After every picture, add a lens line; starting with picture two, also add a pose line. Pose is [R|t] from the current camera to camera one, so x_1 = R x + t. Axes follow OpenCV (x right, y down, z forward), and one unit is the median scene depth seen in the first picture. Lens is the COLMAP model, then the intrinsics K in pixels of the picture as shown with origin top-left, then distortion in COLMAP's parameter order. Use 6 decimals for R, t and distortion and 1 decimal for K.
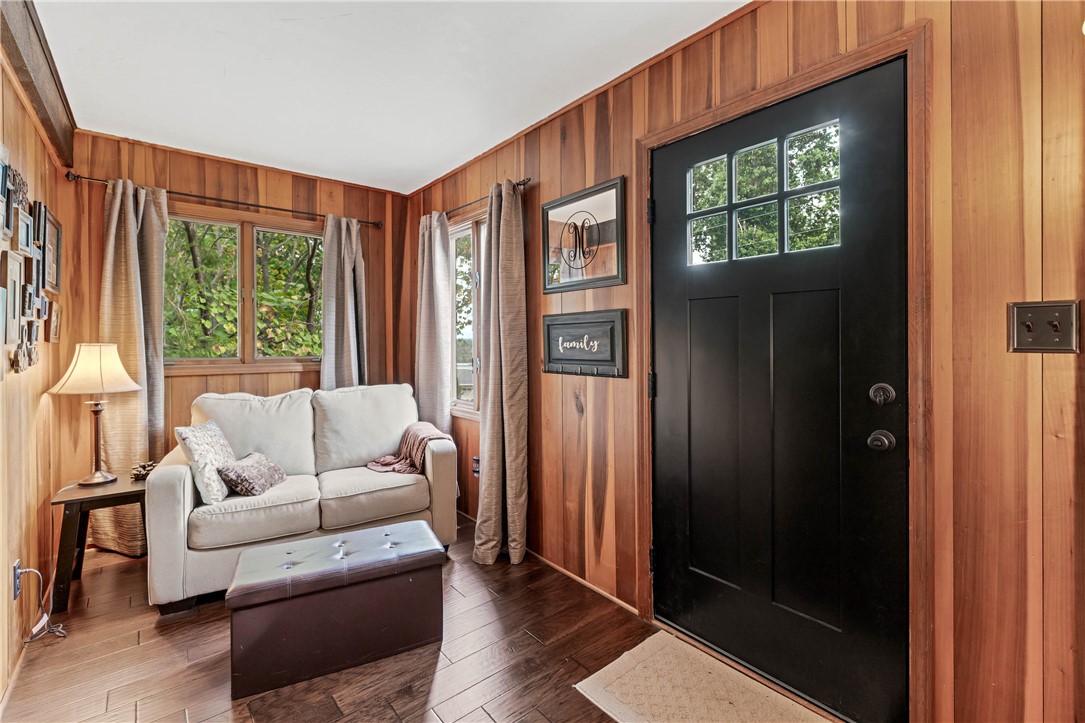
lens RADIAL K [[478.9, 0, 539.3], [0, 478.9, 339.0], [0, 0, 1]] dist [-0.003633, -0.000577]
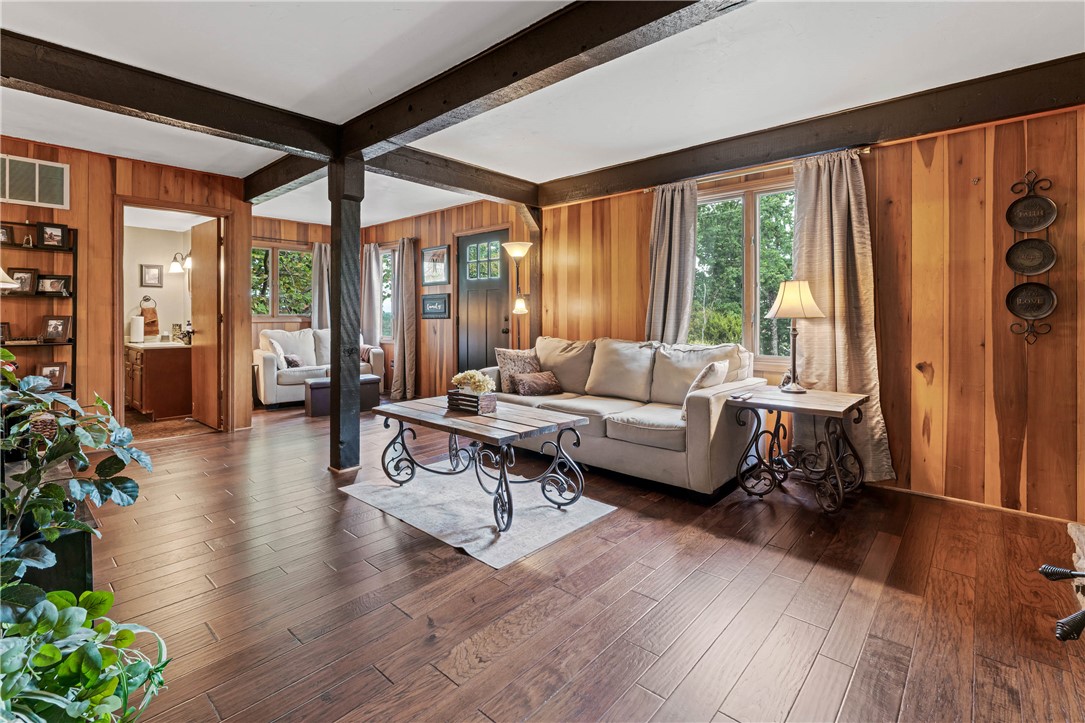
lens RADIAL K [[505.2, 0, 549.3], [0, 505.2, 308.4], [0, 0, 1]] dist [0.001239, -0.000153]
pose [[0.986562, 0.002582, 0.163365, 0.216350], [-0.000757, 0.999937, -0.011231, 0.043319], [-0.163384, 0.010956, 0.986502, -1.535255]]
